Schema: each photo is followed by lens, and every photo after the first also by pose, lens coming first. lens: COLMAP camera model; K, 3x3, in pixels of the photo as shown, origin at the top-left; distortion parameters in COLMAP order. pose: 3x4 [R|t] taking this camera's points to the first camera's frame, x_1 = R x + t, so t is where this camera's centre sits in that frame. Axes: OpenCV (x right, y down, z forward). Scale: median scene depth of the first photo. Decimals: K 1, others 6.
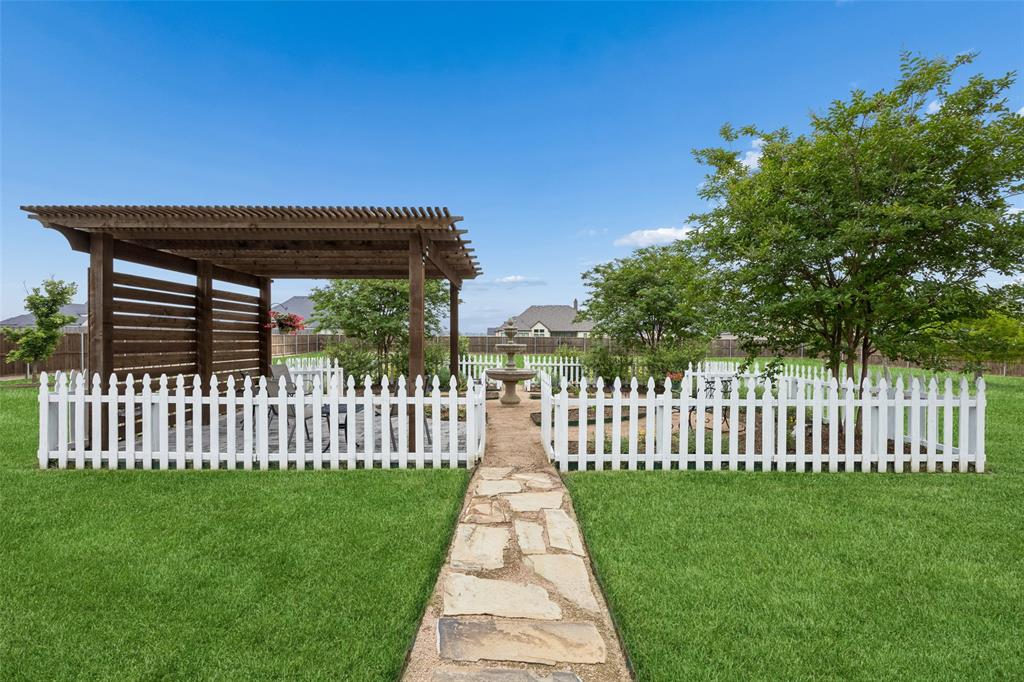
lens RADIAL K [[497.0, 0, 512.0], [0, 497.0, 341.0], [0, 0, 1]] dist [0.001020, 0.000145]
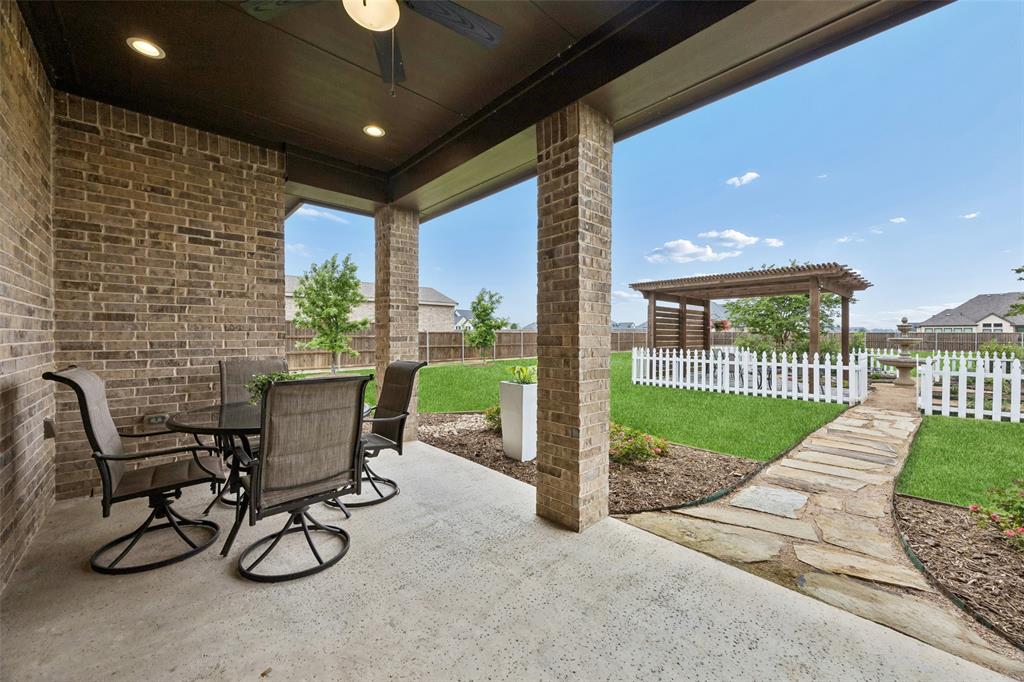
lens RADIAL K [[393.6, 0, 512.0], [0, 393.6, 341.0], [0, 0, 1]] dist [0.000093, 0.000059]
pose [[0.672982, 0.007276, -0.739623, 0.111630], [-0.000729, 0.999958, 0.009174, 0.009646], [0.739659, -0.005635, 0.672958, -0.683451]]
